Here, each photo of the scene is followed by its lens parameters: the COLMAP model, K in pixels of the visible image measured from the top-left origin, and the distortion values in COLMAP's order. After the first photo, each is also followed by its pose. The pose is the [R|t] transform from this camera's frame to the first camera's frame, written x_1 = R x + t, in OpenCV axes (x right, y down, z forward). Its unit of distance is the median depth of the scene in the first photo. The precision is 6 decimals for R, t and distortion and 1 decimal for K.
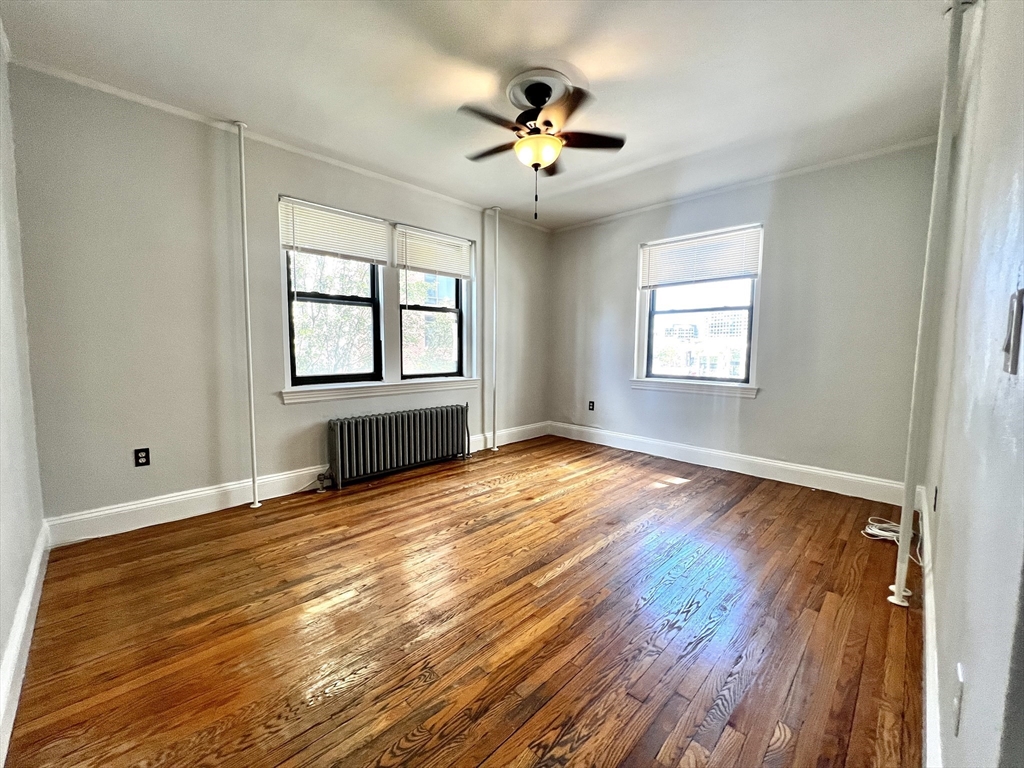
lens RADIAL K [[410.3, 0, 509.0], [0, 410.3, 382.1], [0, 0, 1]] dist [0.000025, 0.000040]
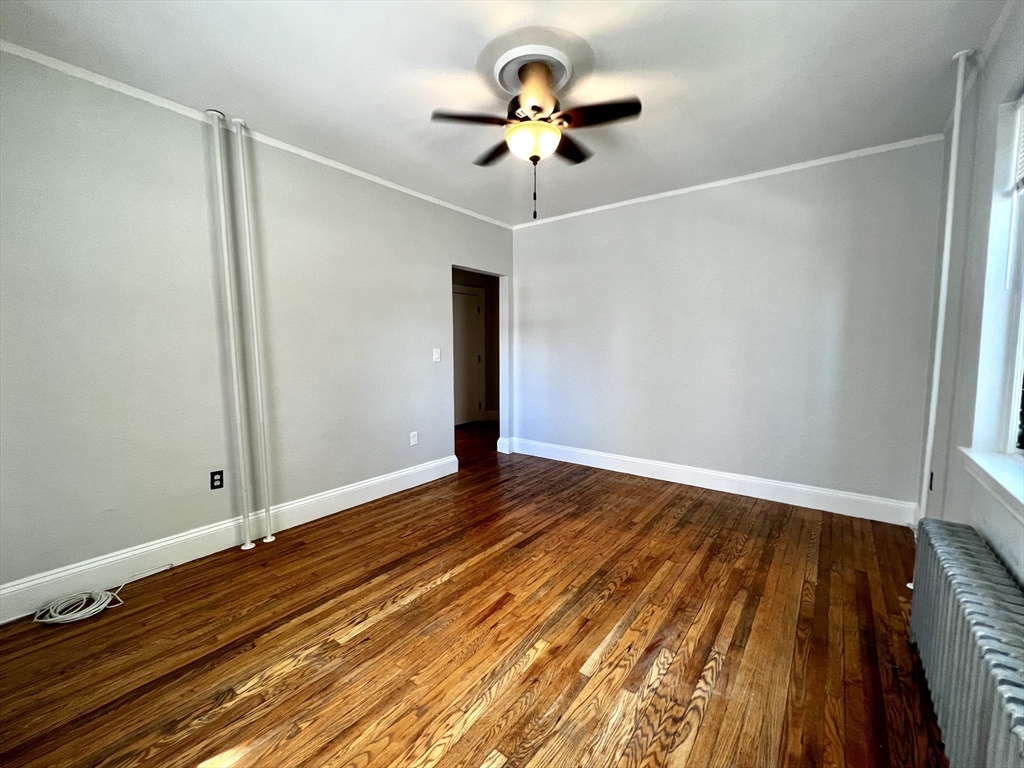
lens RADIAL K [[410.3, 0, 509.0], [0, 410.3, 382.1], [0, 0, 1]] dist [0.000025, 0.000040]
pose [[-0.992045, 0.005462, -0.125765, 0.203430], [-0.016151, 0.985279, 0.170190, -0.184920], [0.124843, 0.170868, -0.977353, 1.675475]]
